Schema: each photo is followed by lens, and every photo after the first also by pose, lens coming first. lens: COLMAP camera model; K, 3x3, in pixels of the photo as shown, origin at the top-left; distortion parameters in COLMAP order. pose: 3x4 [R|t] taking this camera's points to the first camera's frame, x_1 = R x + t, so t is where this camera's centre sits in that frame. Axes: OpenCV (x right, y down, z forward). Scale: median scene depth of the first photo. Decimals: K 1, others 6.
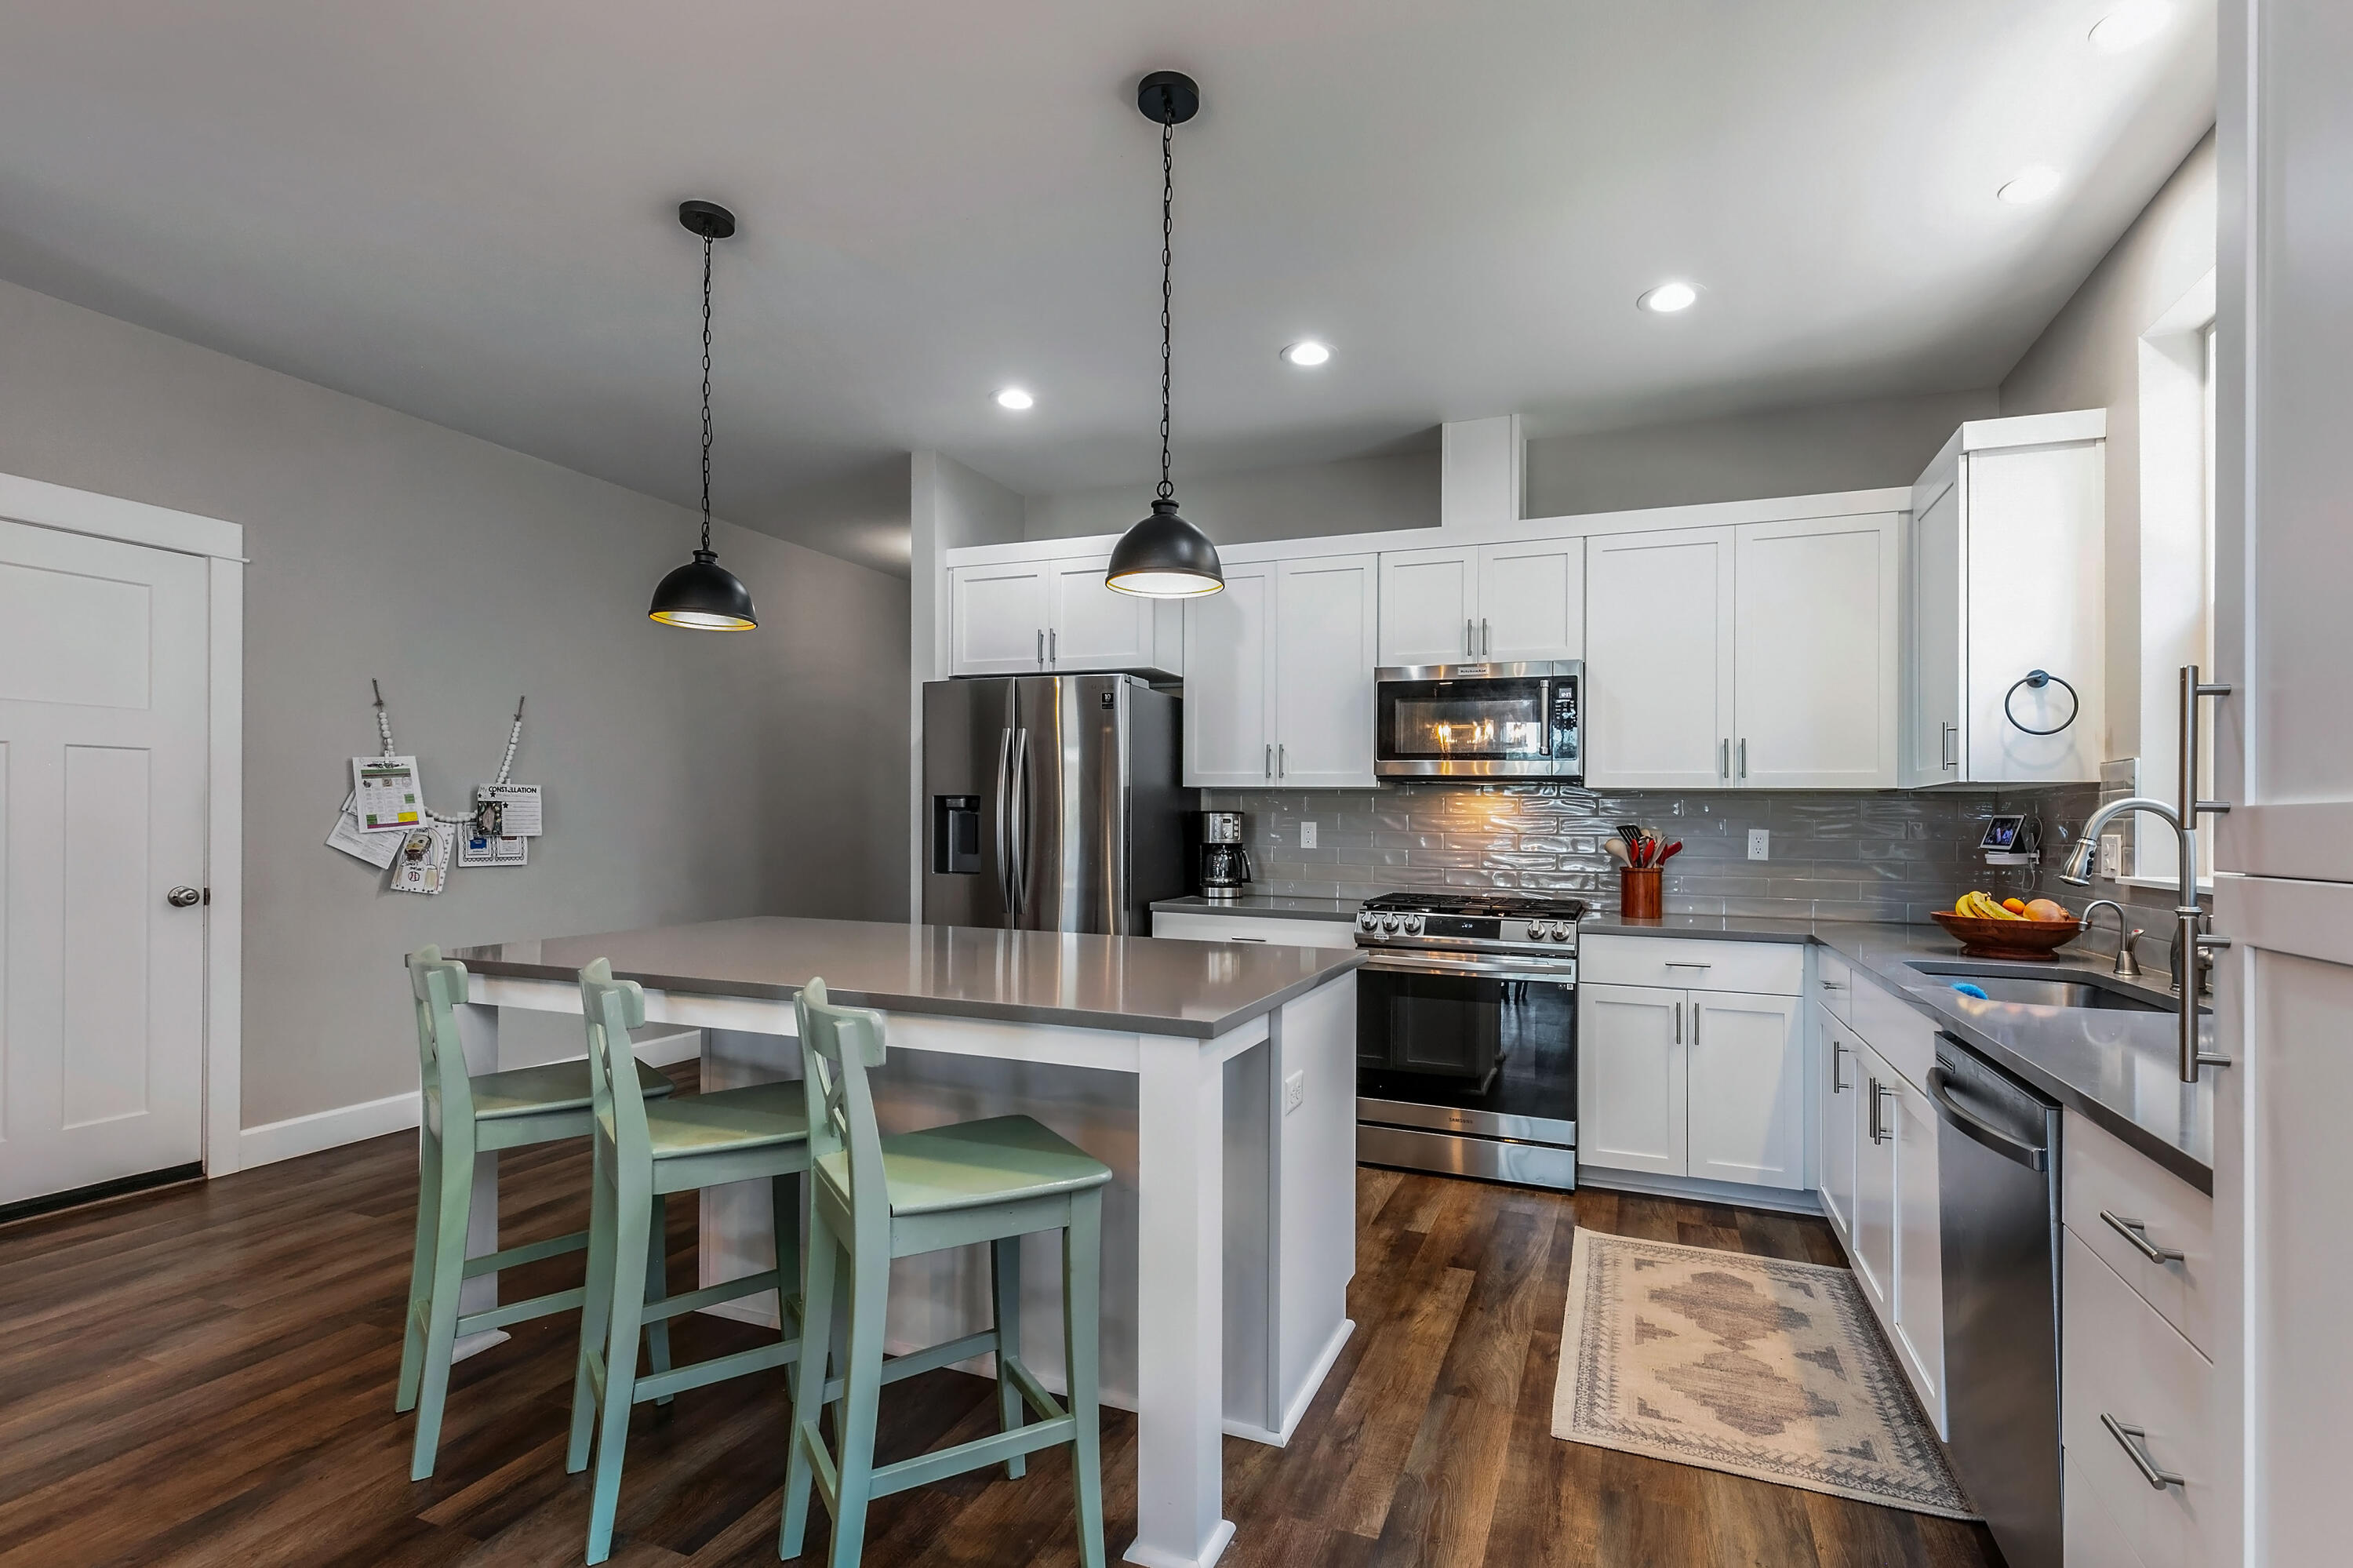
lens RADIAL K [[1116.3, 0, 1235.6], [0, 1116.3, 816.2], [0, 0, 1]] dist [0.002169, 0.000294]
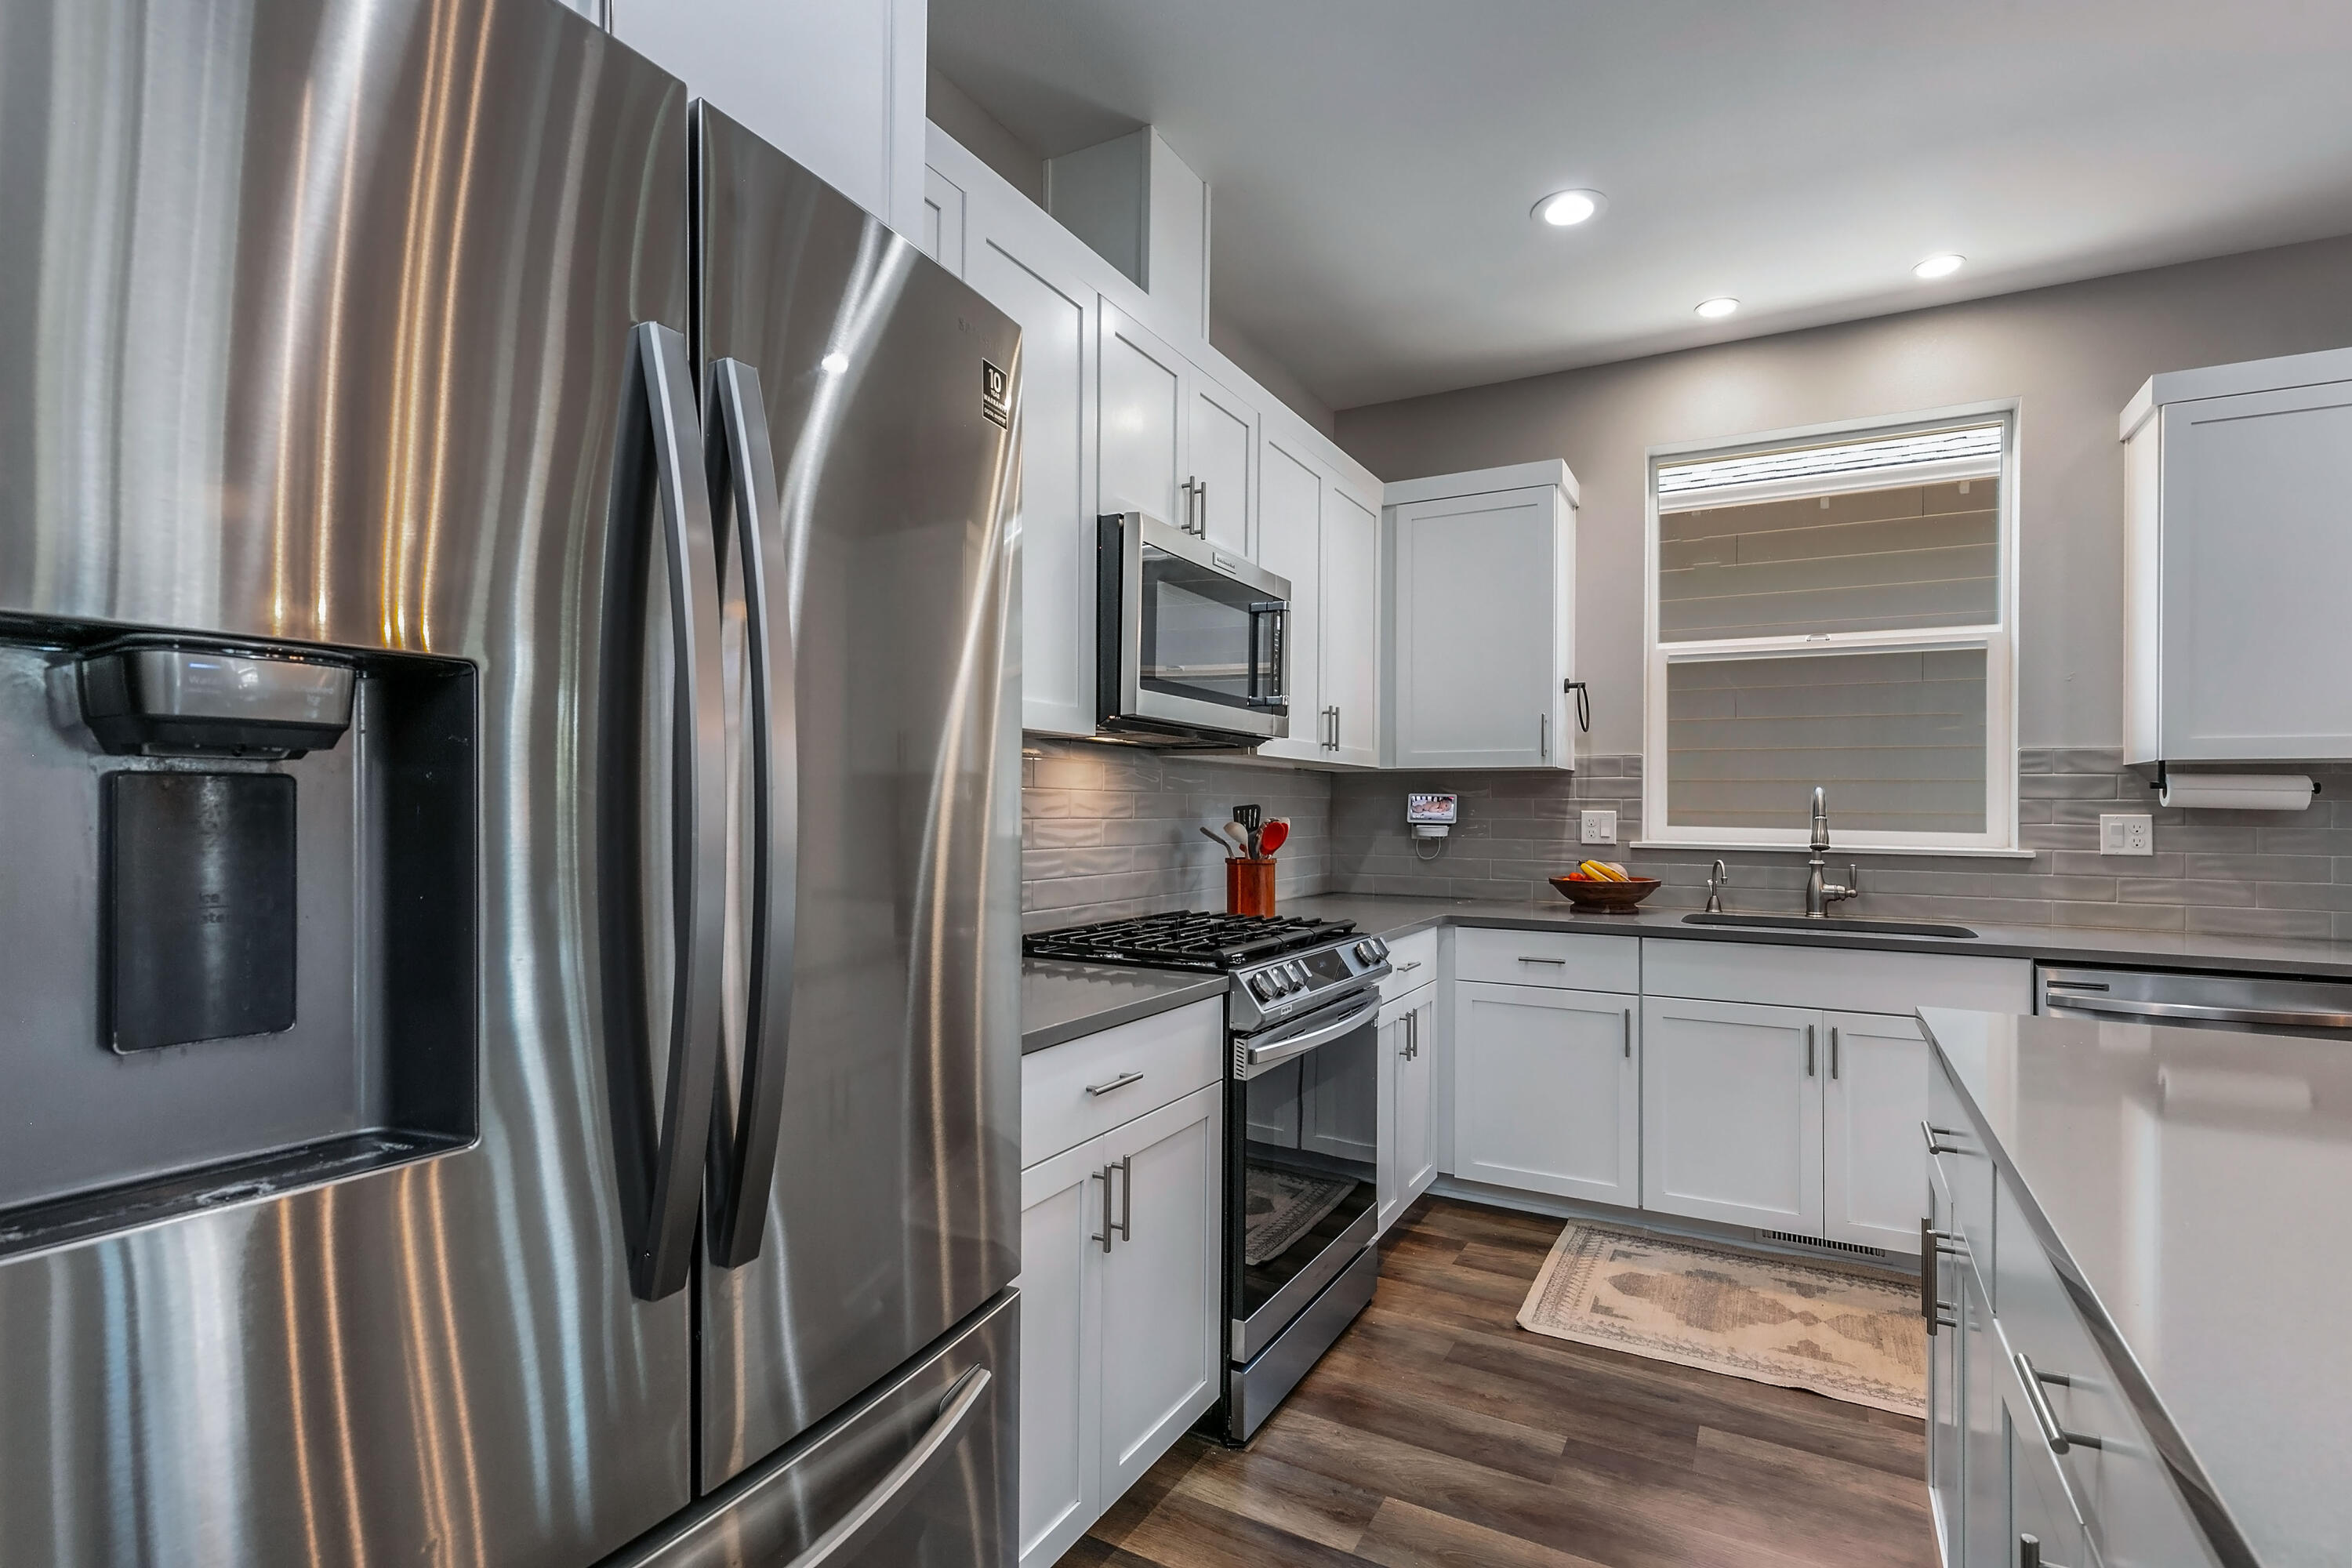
lens RADIAL K [[1091.3, 0, 1182.7], [0, 1091.3, 810.1], [0, 0, 1]] dist [0.002357, 0.000175]
pose [[0.127088, -0.012230, 0.991816, -0.499691], [-0.013500, 0.999810, 0.014059, 0.002367], [-0.991800, -0.015177, 0.126899, 1.184576]]
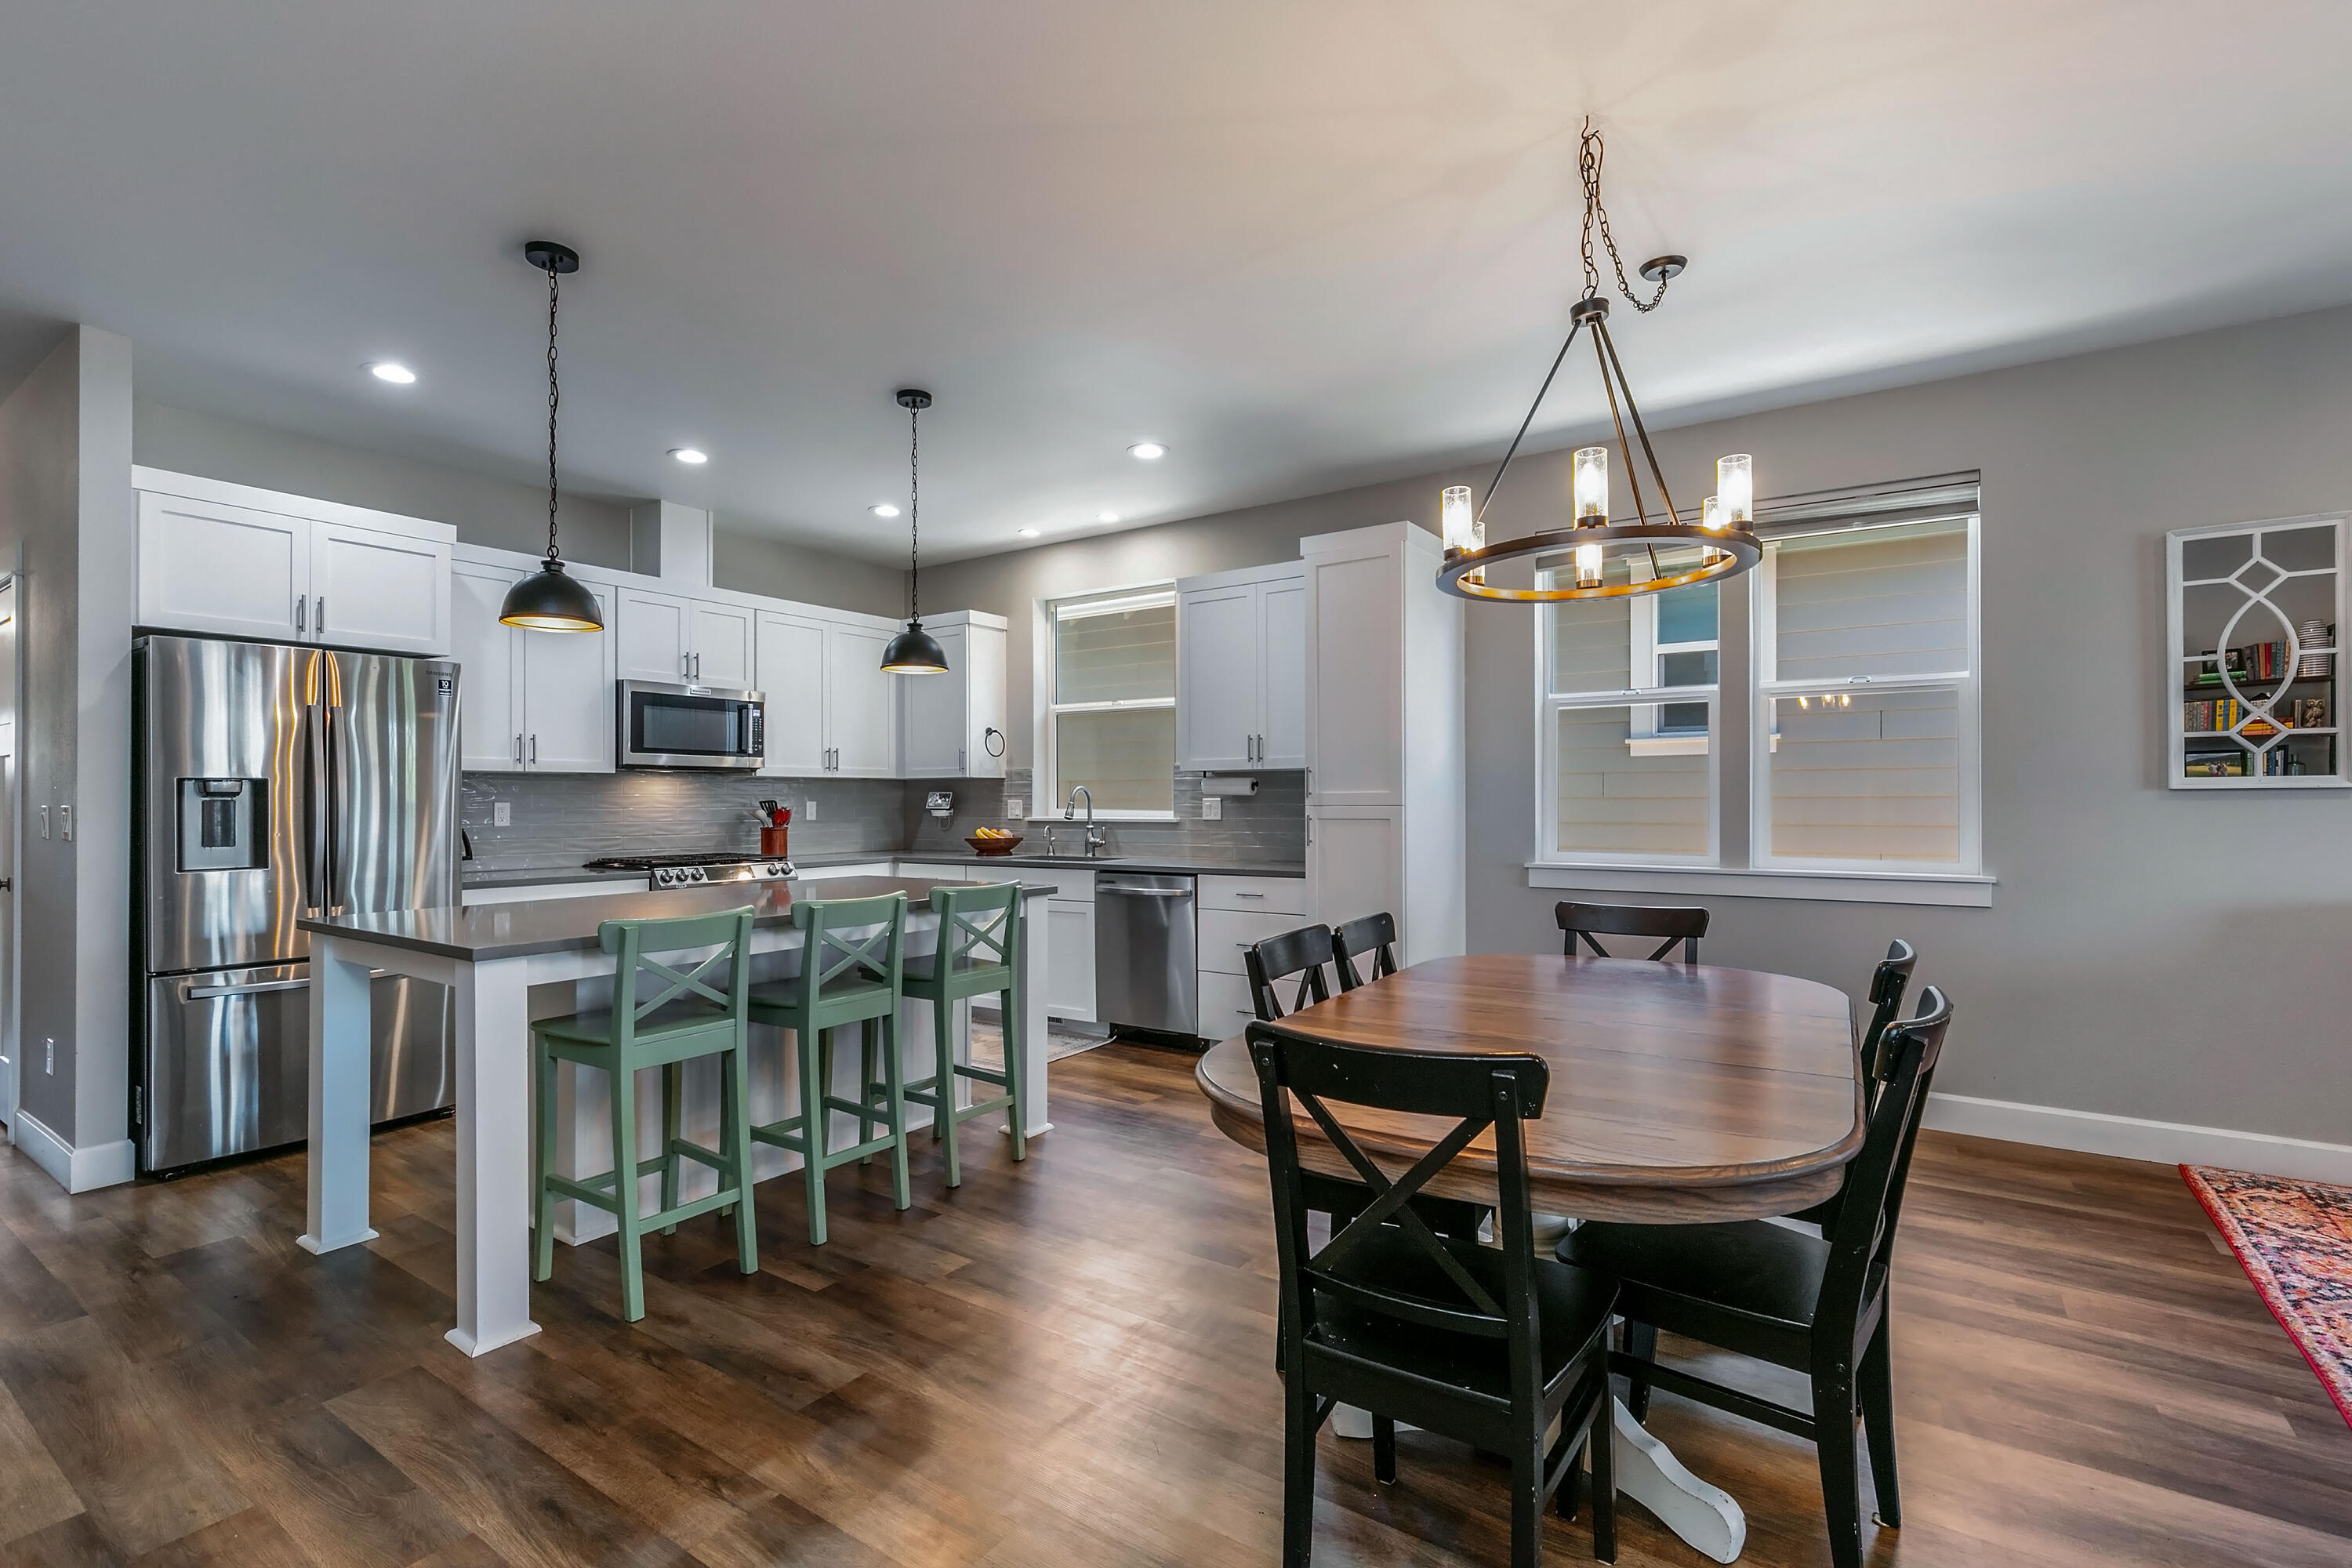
lens RADIAL K [[1067.7, 0, 1173.2], [0, 1067.7, 795.7], [0, 0, 1]] dist [0.003218, 0.000304]
pose [[0.228395, -0.008437, 0.973532, -1.193185], [0.002113, 0.999964, 0.008171, -0.011233], [-0.973566, 0.000191, 0.228404, 0.148587]]
